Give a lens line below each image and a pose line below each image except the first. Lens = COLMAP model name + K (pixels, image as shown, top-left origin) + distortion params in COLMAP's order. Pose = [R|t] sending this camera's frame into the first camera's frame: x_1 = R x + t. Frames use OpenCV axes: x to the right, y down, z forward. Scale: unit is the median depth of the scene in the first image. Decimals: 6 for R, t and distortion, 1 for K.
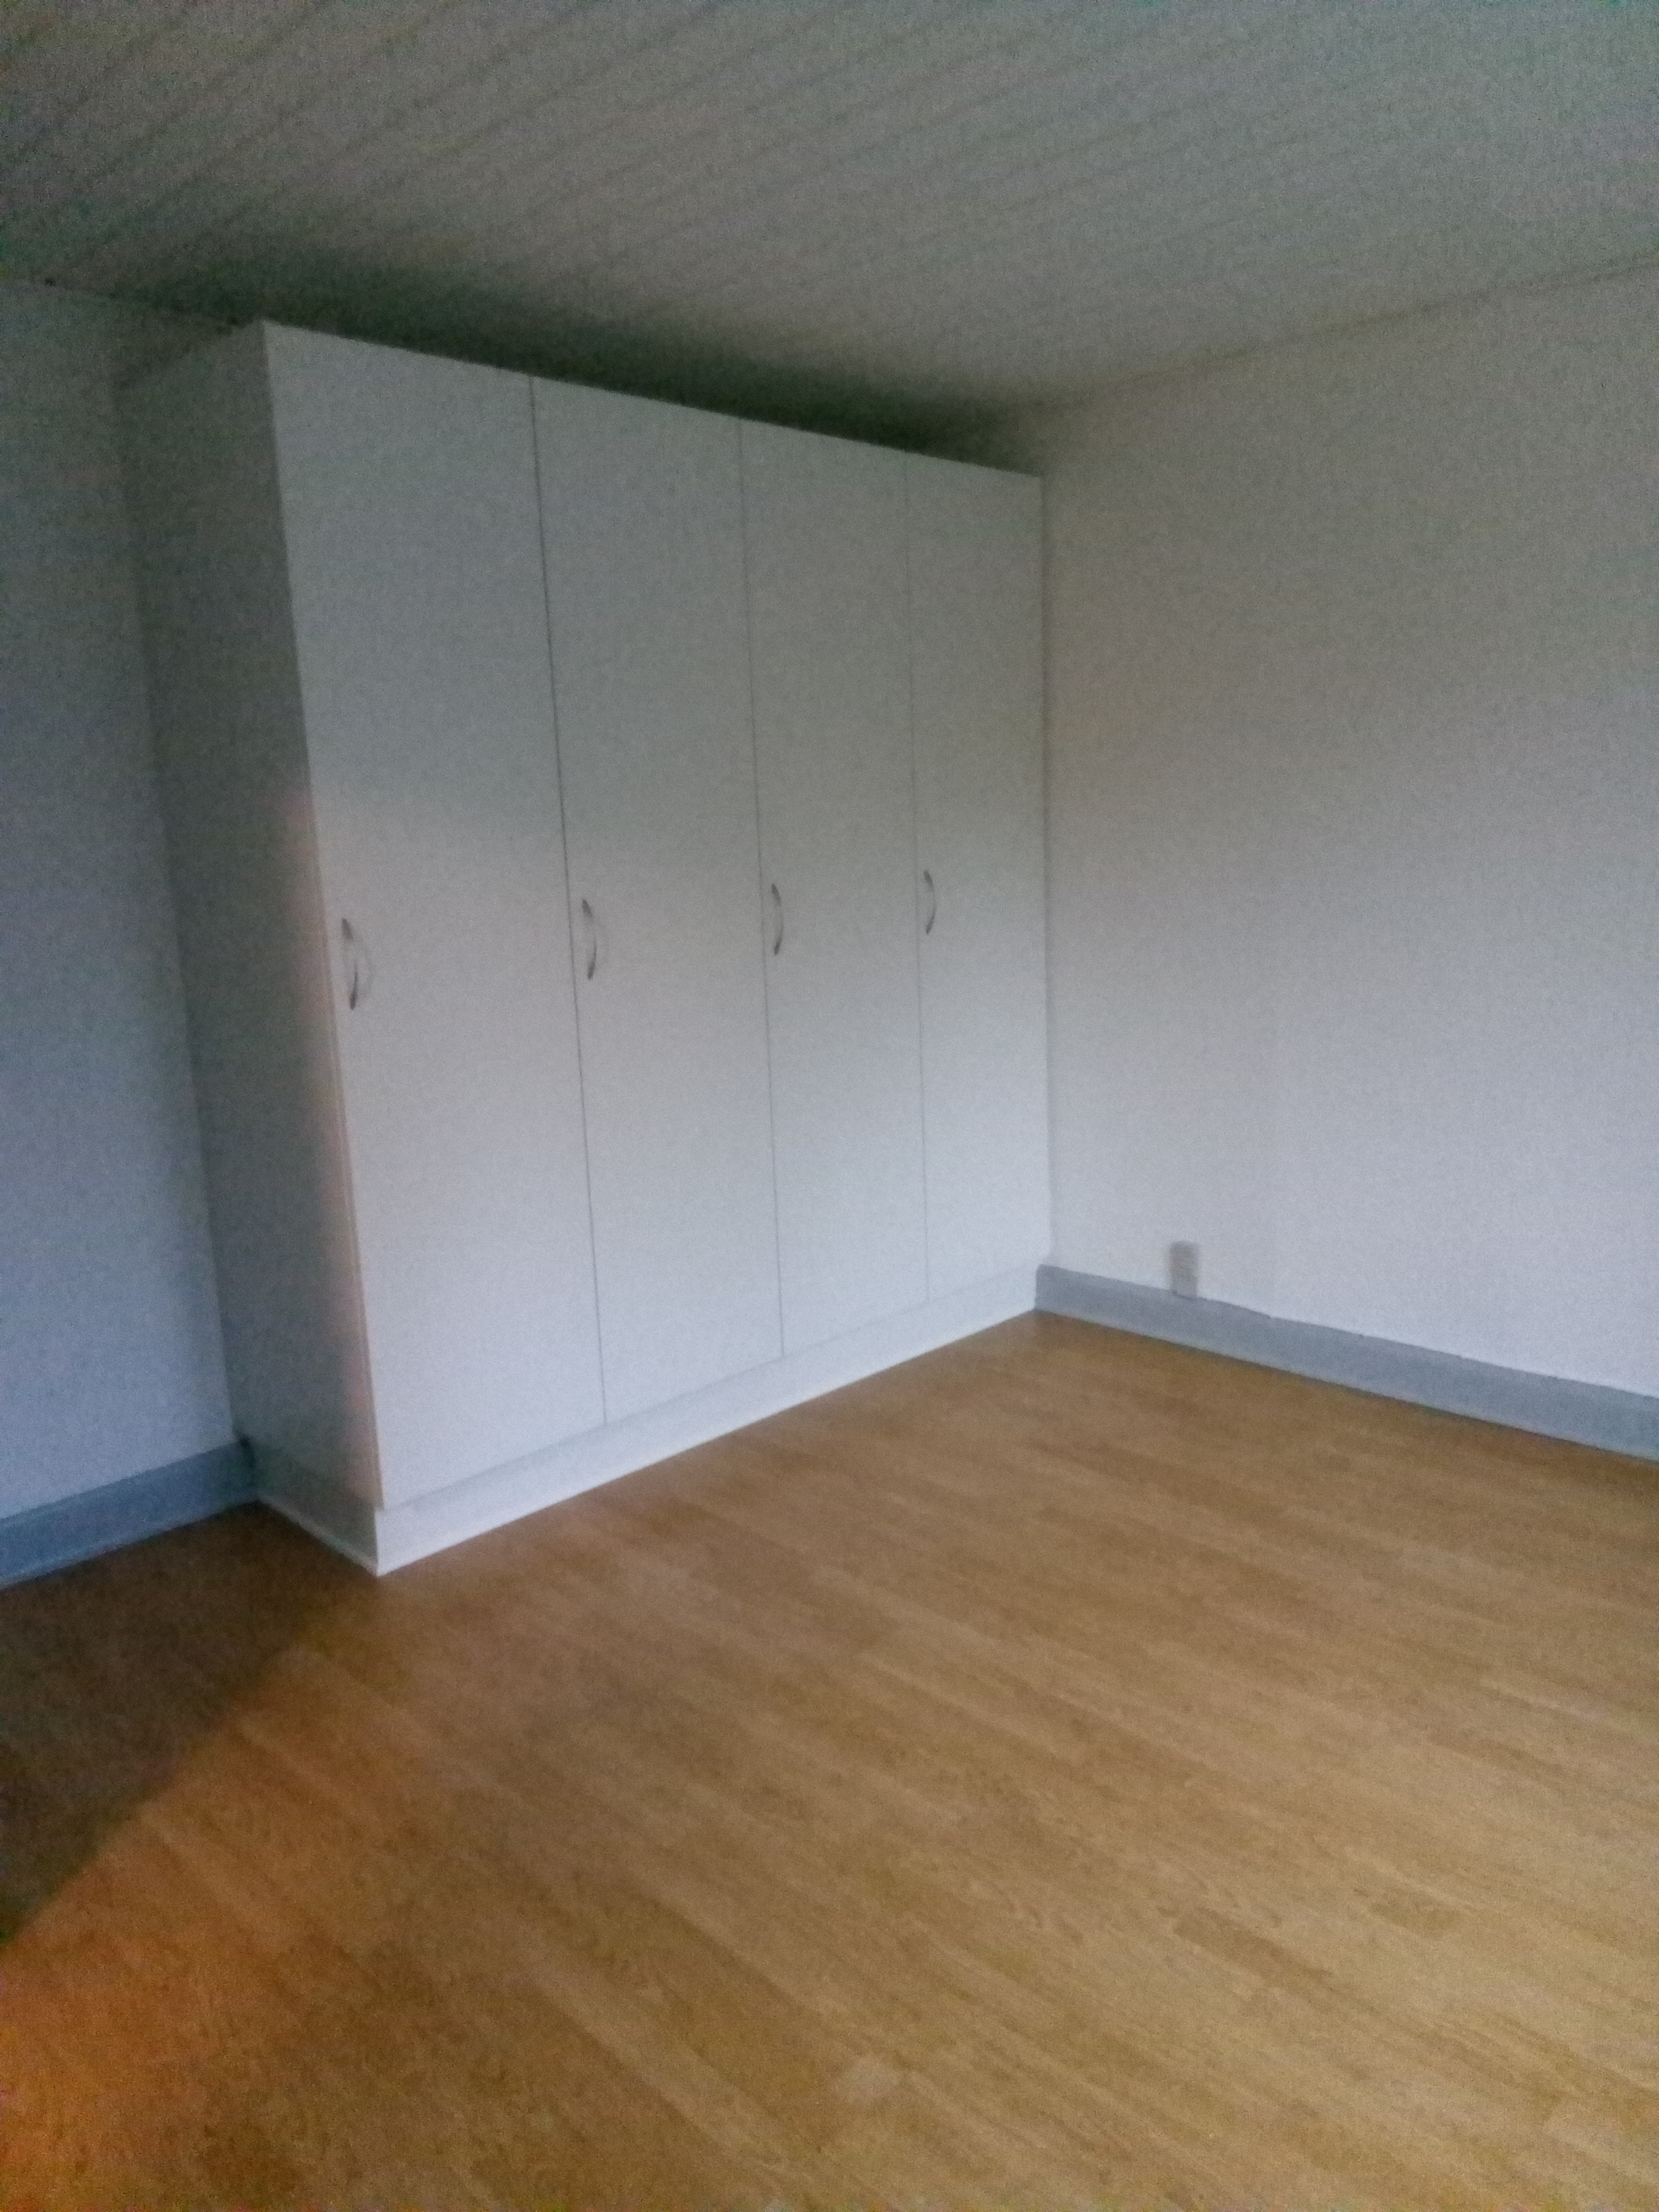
lens RADIAL K [[1557.5, 0, 829.5], [0, 1557.5, 1106.0], [0, 0, 1]] dist [-0.002102, 0.002095]
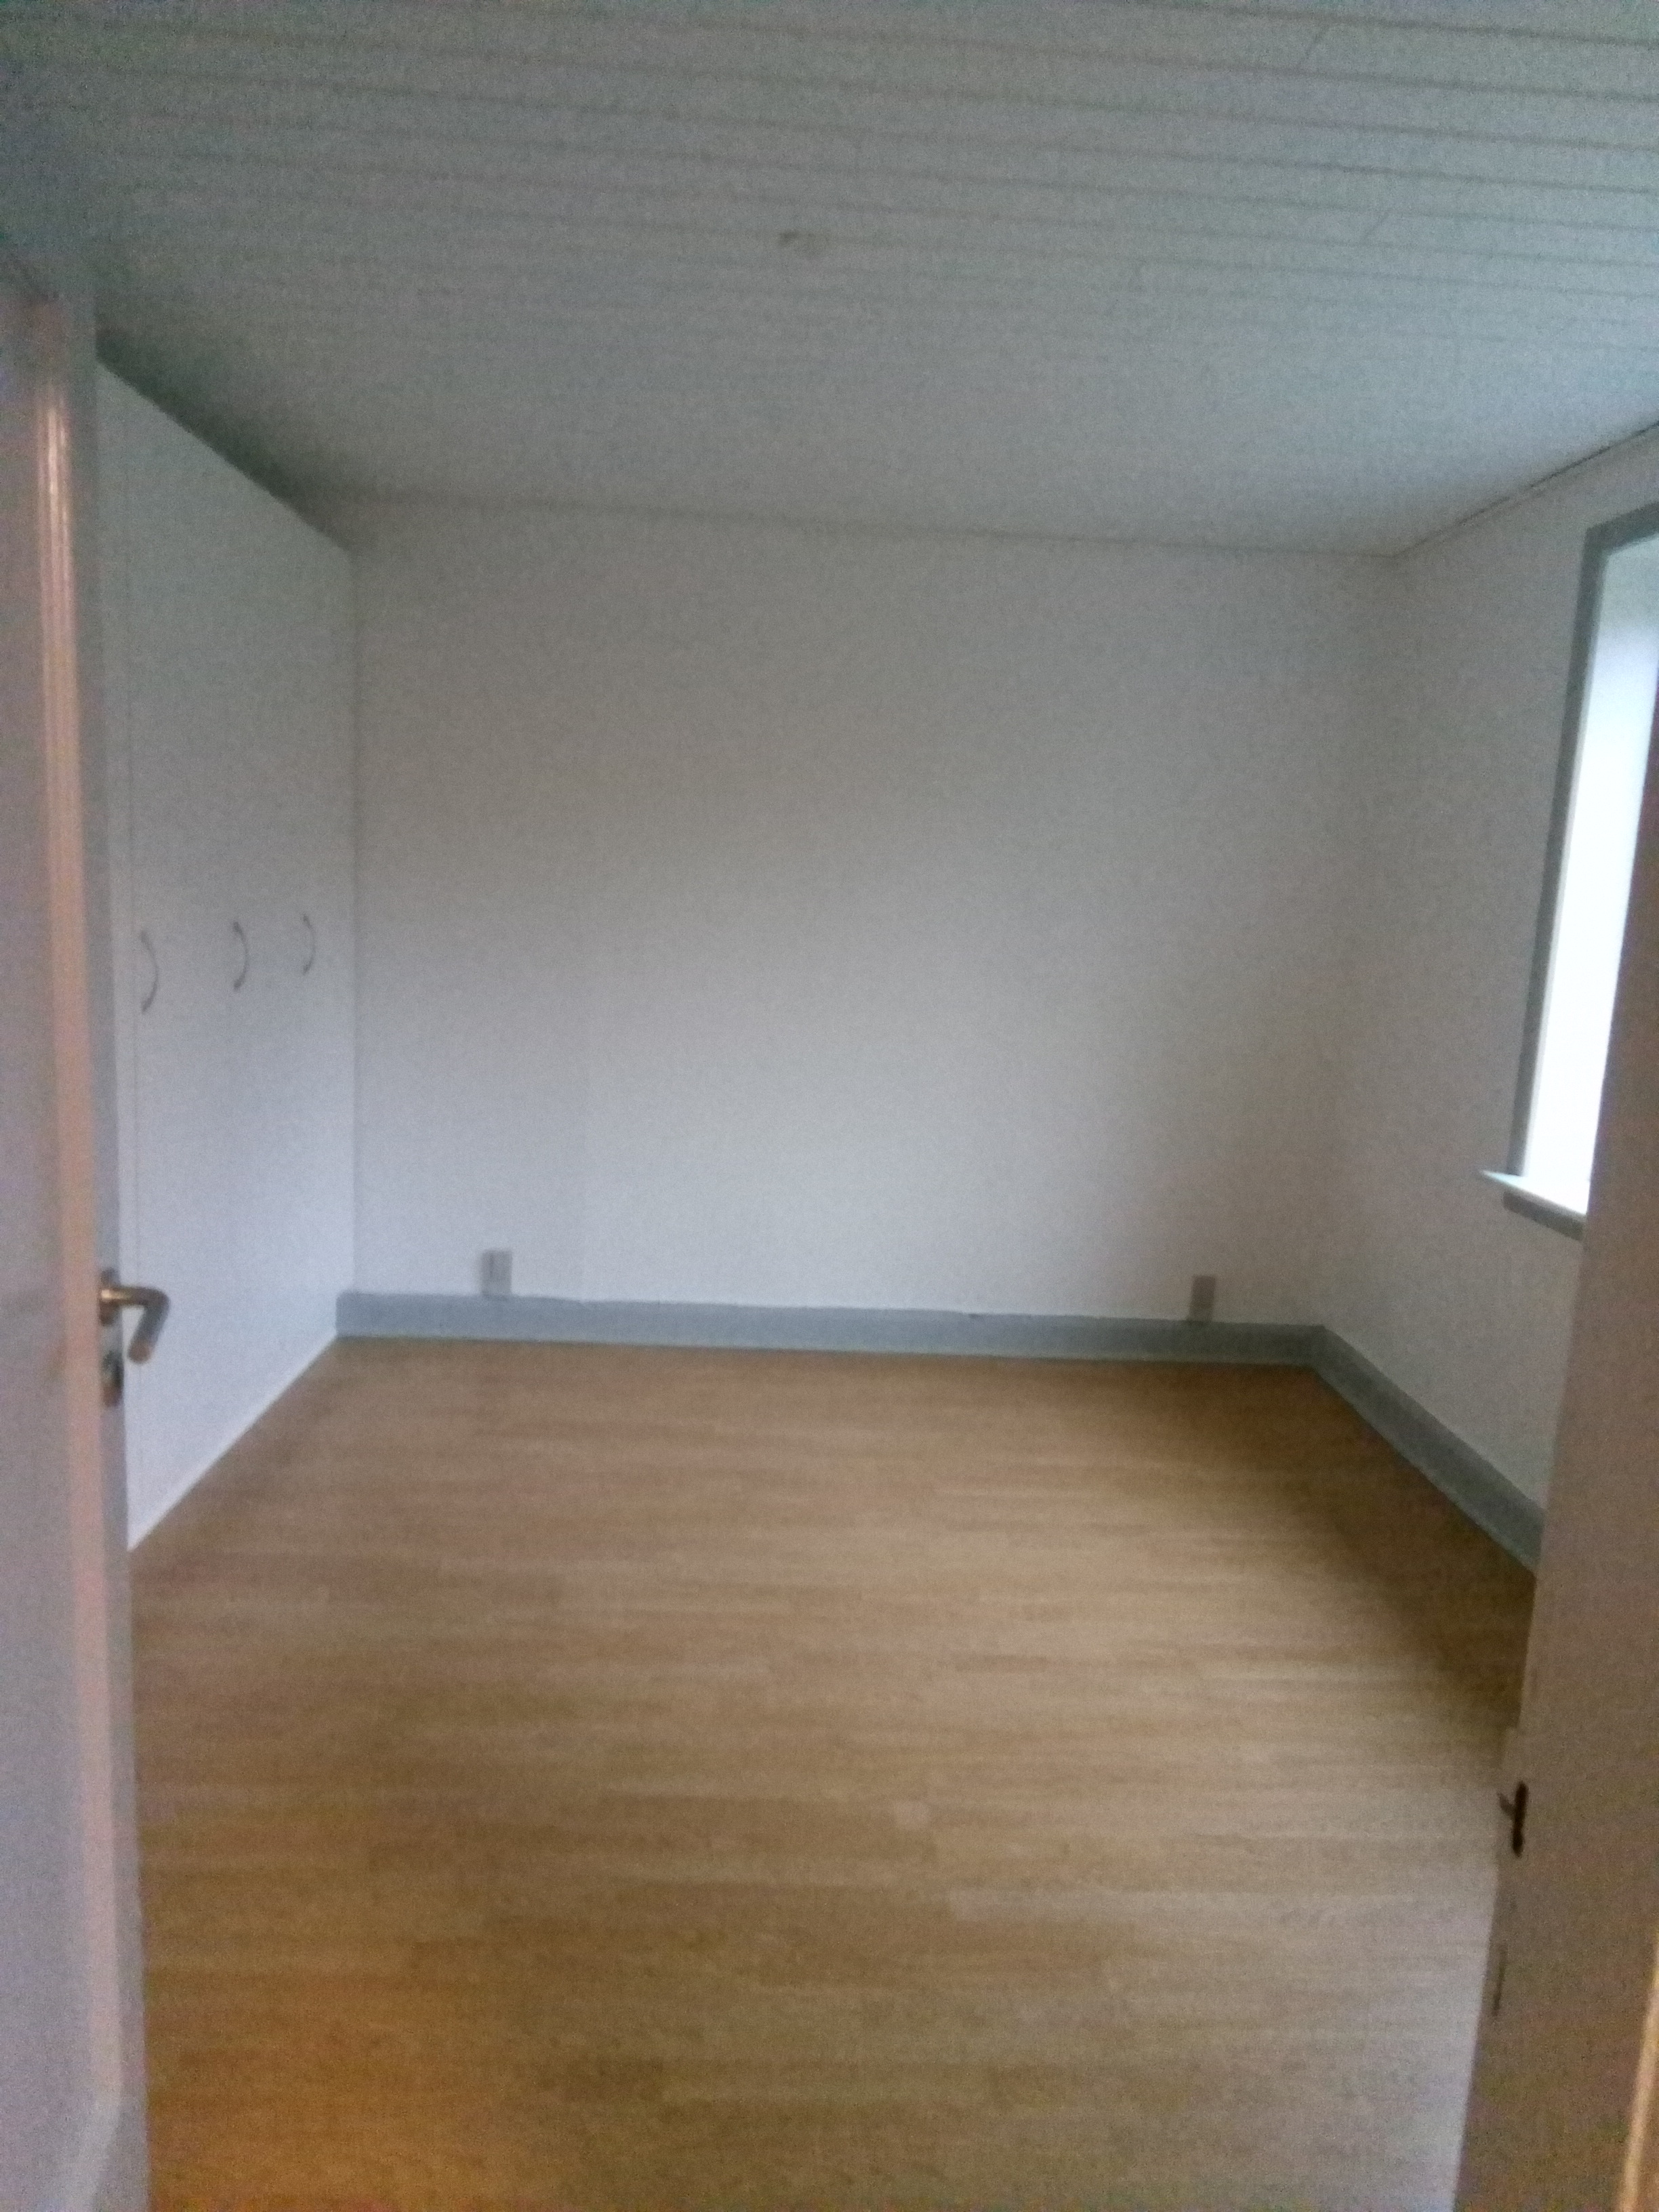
lens RADIAL K [[1537.7, 0, 829.5], [0, 1537.7, 1106.0], [0, 0, 1]] dist [0.046074, -0.072452]
pose [[0.691431, -0.049343, 0.720755, -0.587383], [0.078846, 0.996859, -0.007393, 0.015317], [-0.718127, 0.061941, 0.693150, 0.057780]]
